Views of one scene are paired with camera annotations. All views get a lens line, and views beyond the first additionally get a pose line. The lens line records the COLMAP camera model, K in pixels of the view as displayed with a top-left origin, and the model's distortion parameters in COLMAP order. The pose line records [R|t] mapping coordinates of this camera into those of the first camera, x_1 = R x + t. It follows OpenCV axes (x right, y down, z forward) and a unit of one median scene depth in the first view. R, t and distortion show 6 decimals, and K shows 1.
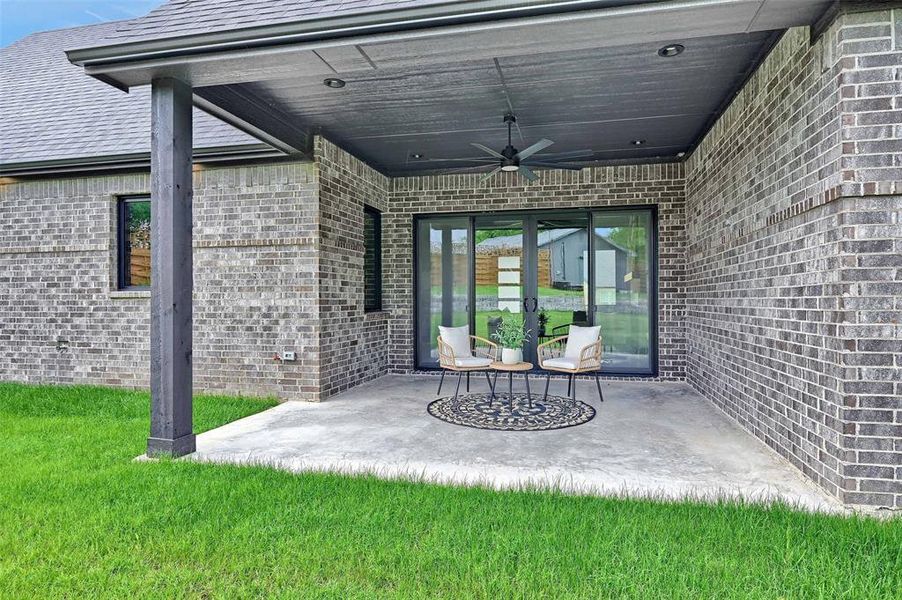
lens RADIAL K [[542.9, 0, 451.0], [0, 542.9, 300.0], [0, 0, 1]] dist [0.000053, 0.000018]
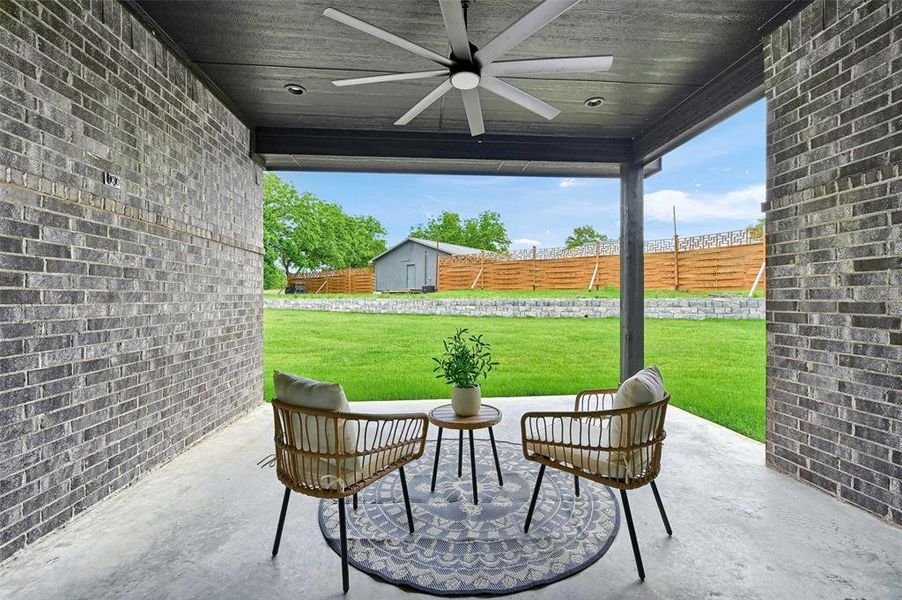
lens RADIAL K [[390.2, 0, 451.0], [0, 390.2, 300.0], [0, 0, 1]] dist [0.000377, 0.000051]
pose [[-0.954155, 0.006571, -0.299241, 0.229577], [0.005253, 0.999973, 0.005209, -0.006346], [0.299267, 0.003399, -0.954163, 1.274182]]
